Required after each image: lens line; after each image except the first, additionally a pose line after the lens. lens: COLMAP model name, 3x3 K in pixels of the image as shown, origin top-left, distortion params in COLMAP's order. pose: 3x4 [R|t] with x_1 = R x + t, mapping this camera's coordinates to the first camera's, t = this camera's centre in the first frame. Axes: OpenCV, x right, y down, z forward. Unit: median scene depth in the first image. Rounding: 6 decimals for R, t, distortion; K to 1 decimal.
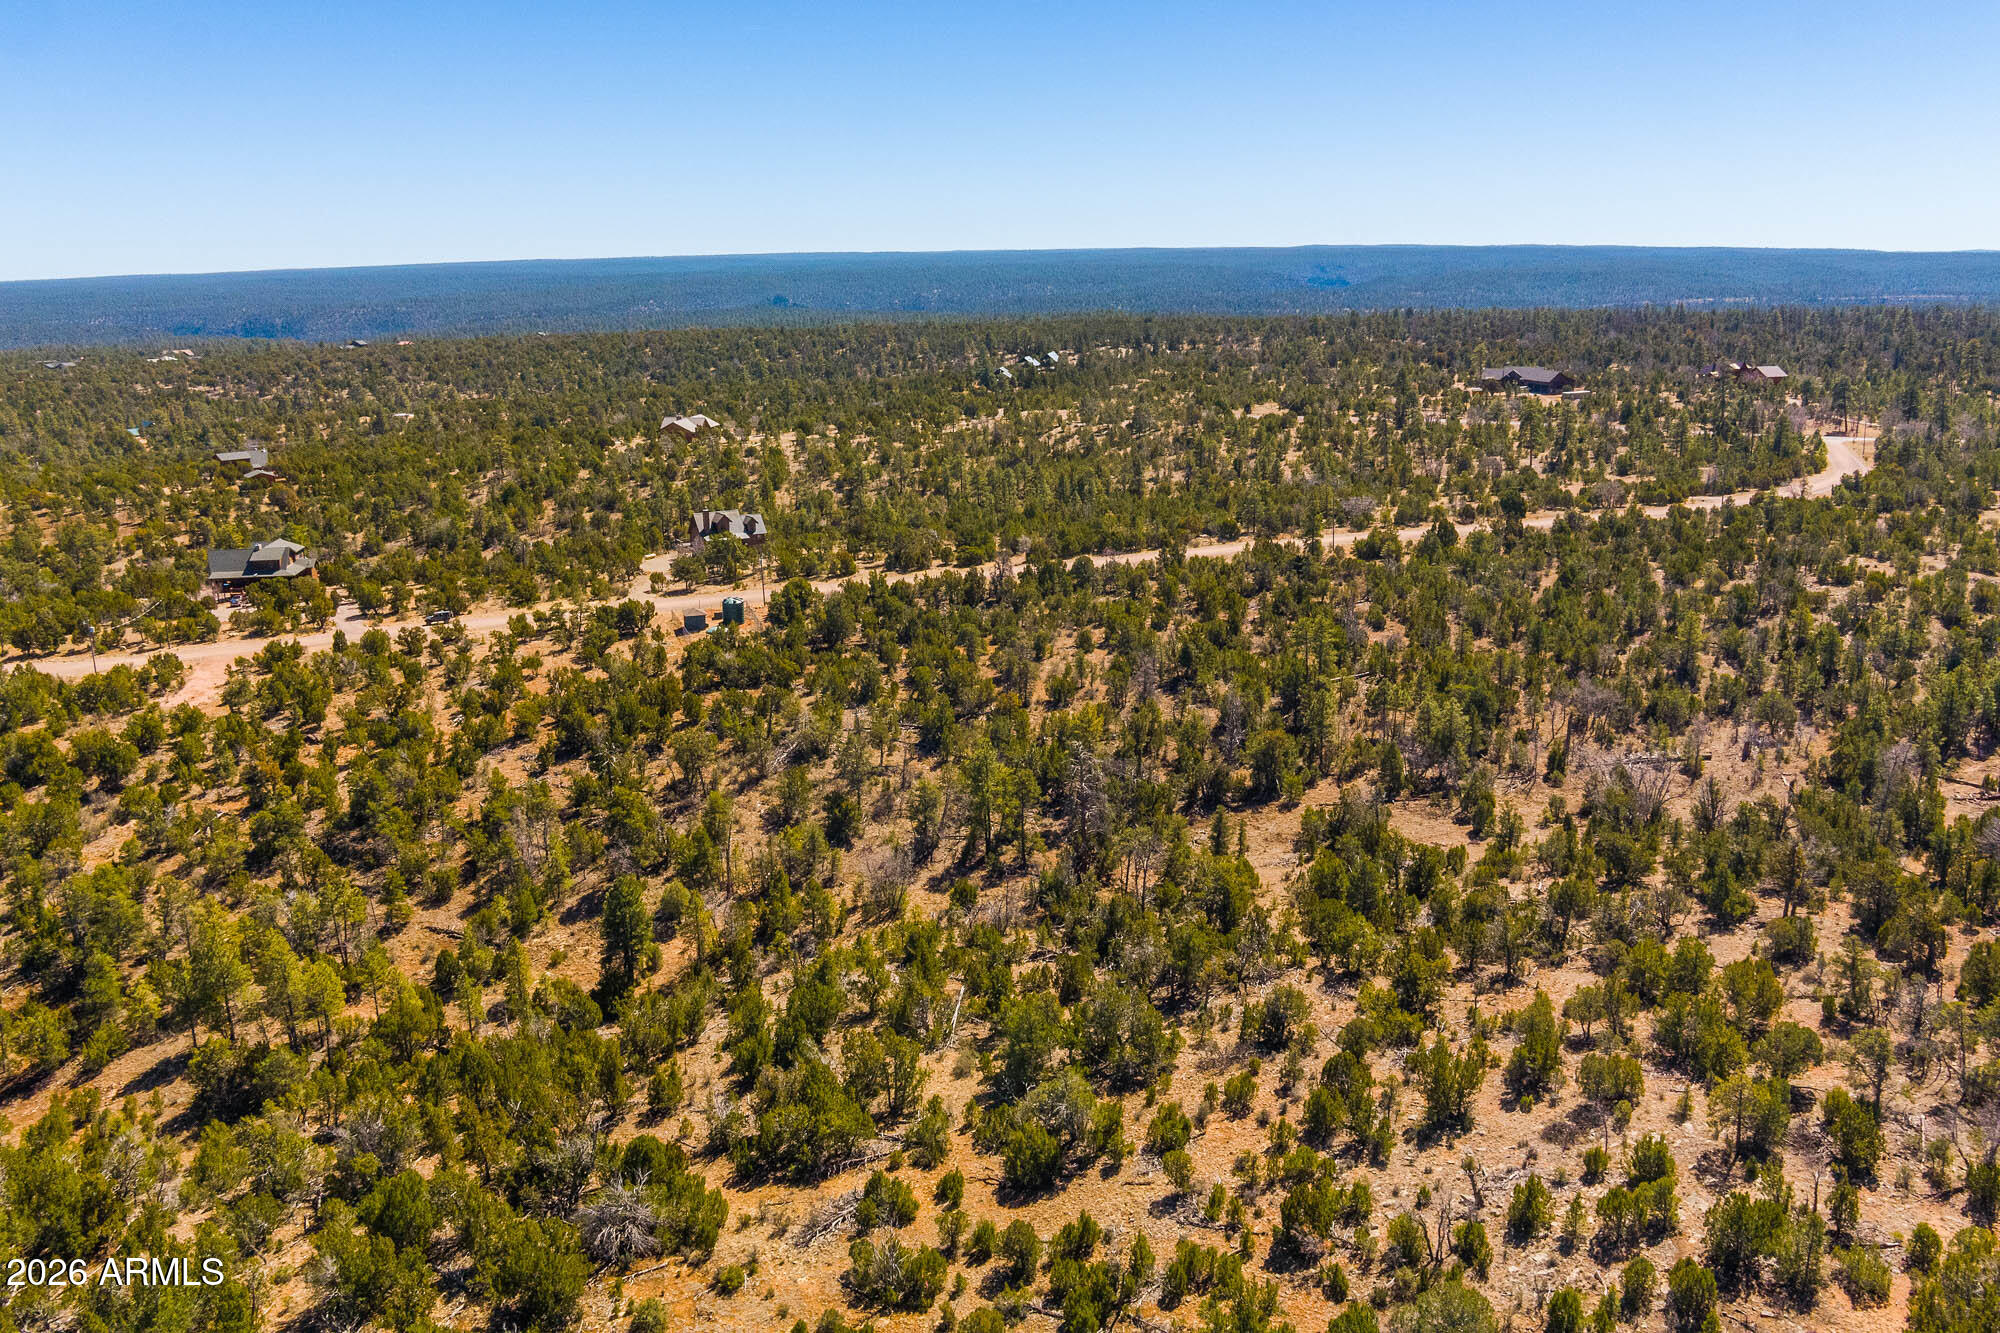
lens RADIAL K [[1696.6, 0, 1002.1], [0, 1696.6, 652.2], [0, 0, 1]] dist [-0.083112, 0.036874]
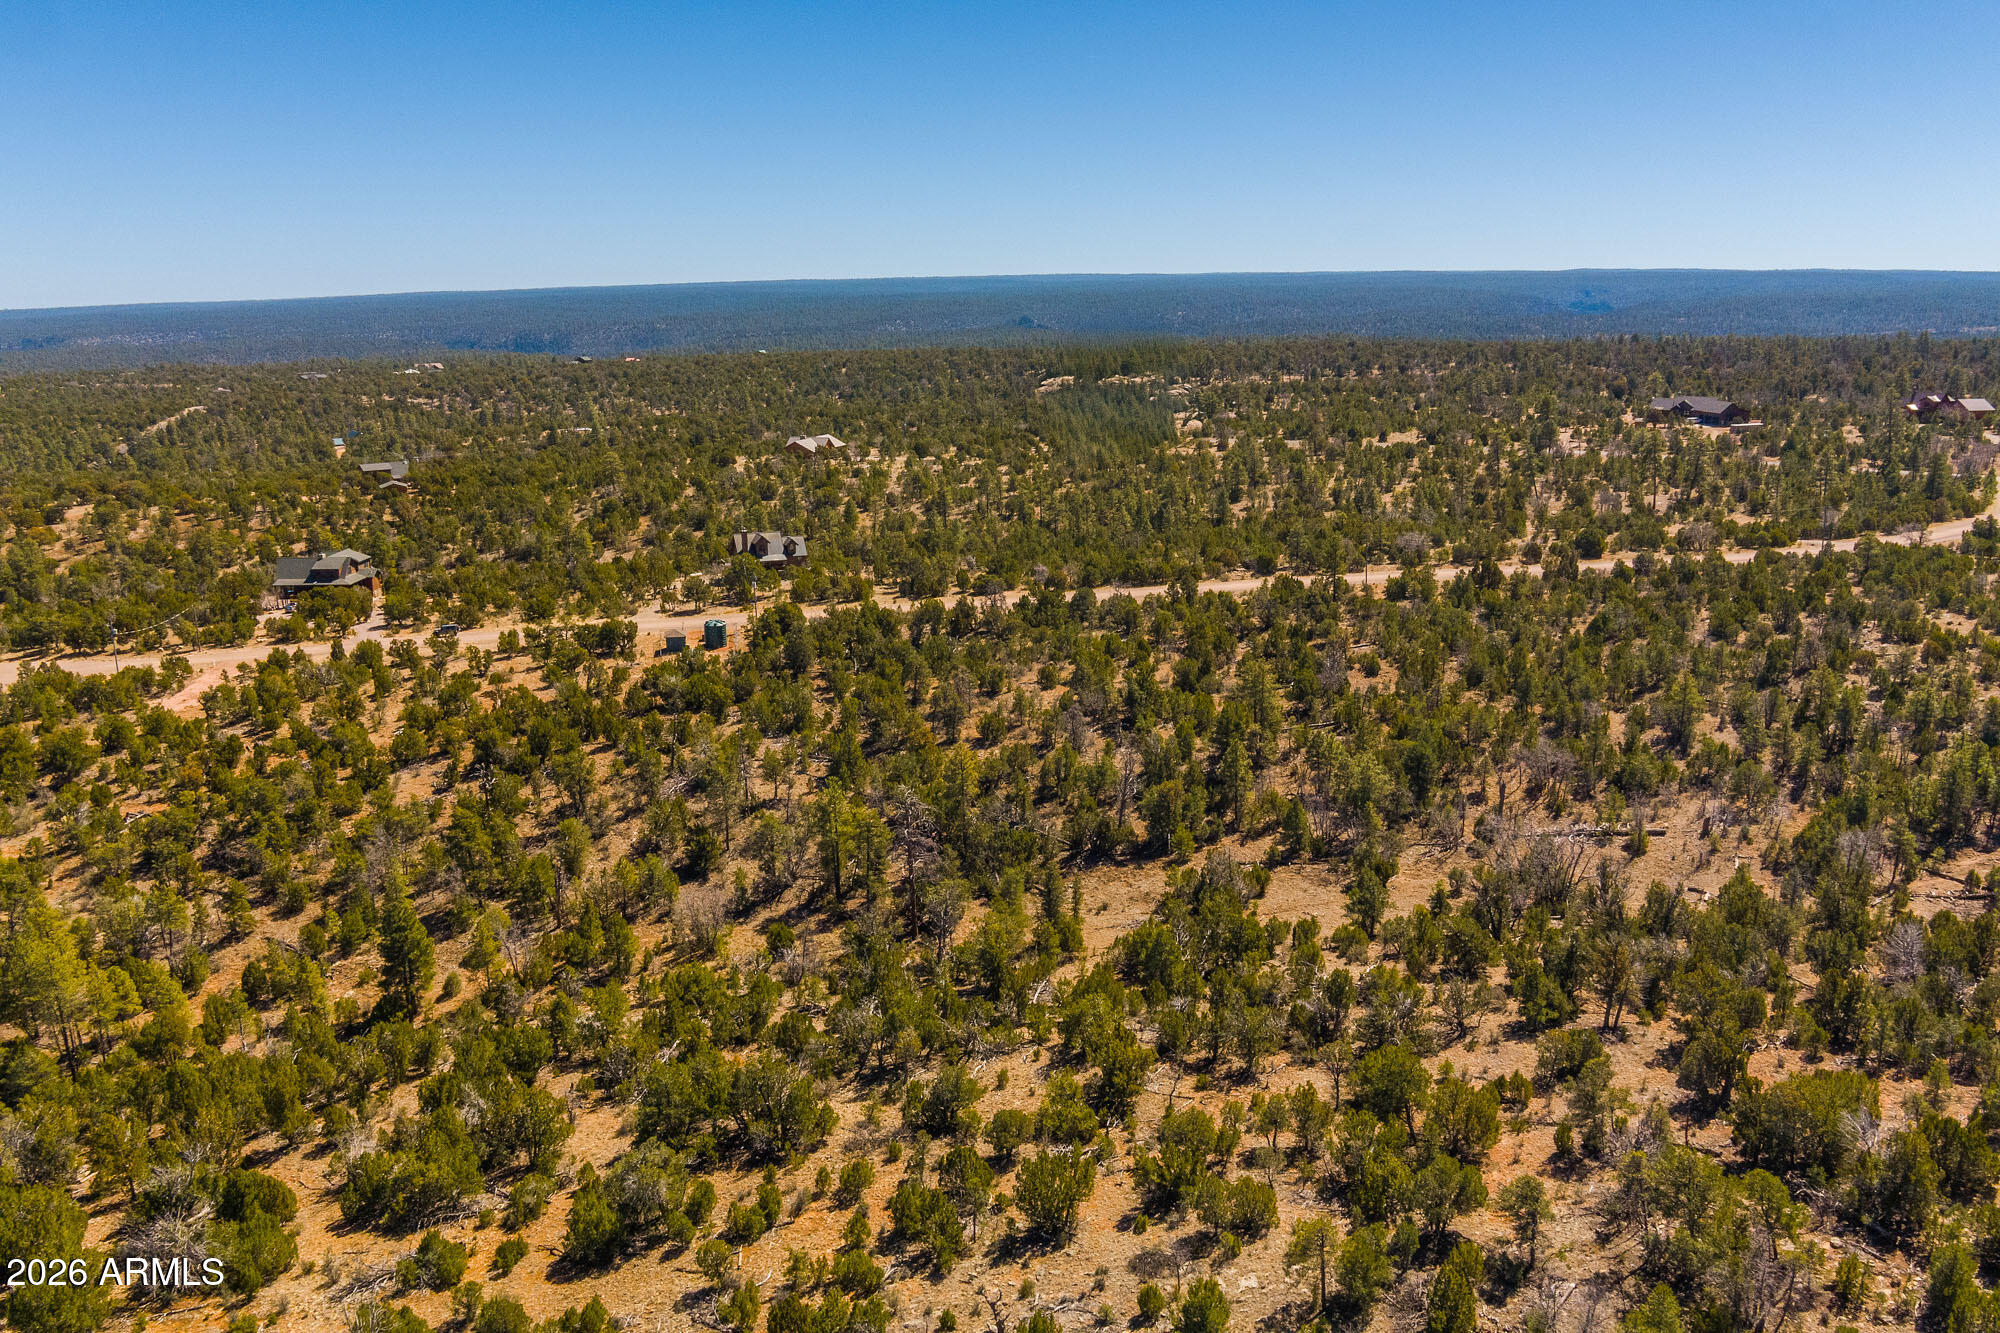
lens RADIAL K [[1696.6, 0, 1002.1], [0, 1696.6, 652.2], [0, 0, 1]] dist [-0.083112, 0.036874]
pose [[0.987481, 0.033579, -0.154122, 0.156866], [-0.035489, 0.999323, -0.009660, -0.009670], [0.153694, 0.015009, 0.988005, 0.043398]]
